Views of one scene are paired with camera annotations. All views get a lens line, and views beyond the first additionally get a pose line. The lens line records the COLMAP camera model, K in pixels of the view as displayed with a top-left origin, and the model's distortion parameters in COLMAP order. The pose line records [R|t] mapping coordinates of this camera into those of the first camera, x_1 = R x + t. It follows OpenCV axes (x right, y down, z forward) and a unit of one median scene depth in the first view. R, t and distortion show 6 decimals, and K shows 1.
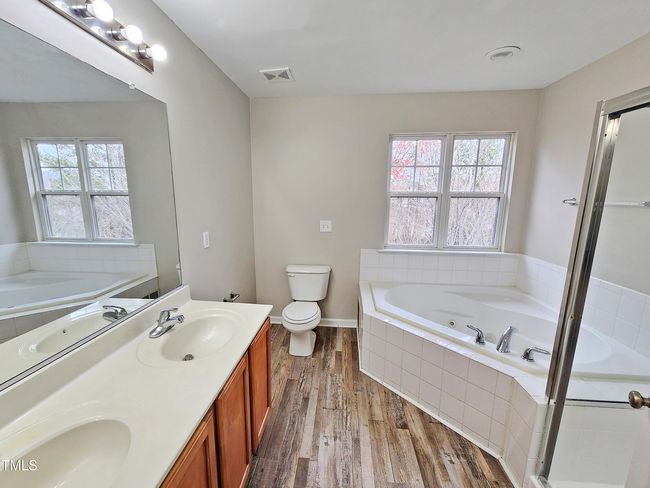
lens RADIAL K [[275.2, 0, 321.9], [0, 275.2, 245.1], [0, 0, 1]] dist [-0.000257, -0.000006]
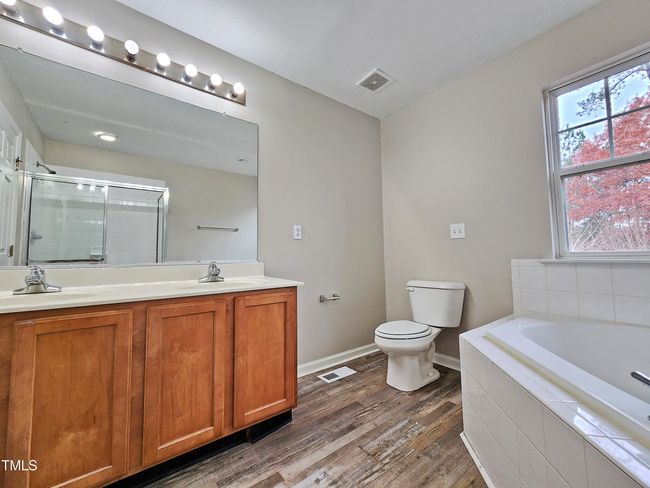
lens RADIAL K [[275.1, 0, 345.9], [0, 275.1, 240.6], [0, 0, 1]] dist [-0.000668, -0.000117]
pose [[0.693584, -0.078621, -0.716073, 0.472549], [-0.103194, 0.972931, -0.206776, 0.204539], [0.712946, 0.217311, 0.666696, 0.349873]]
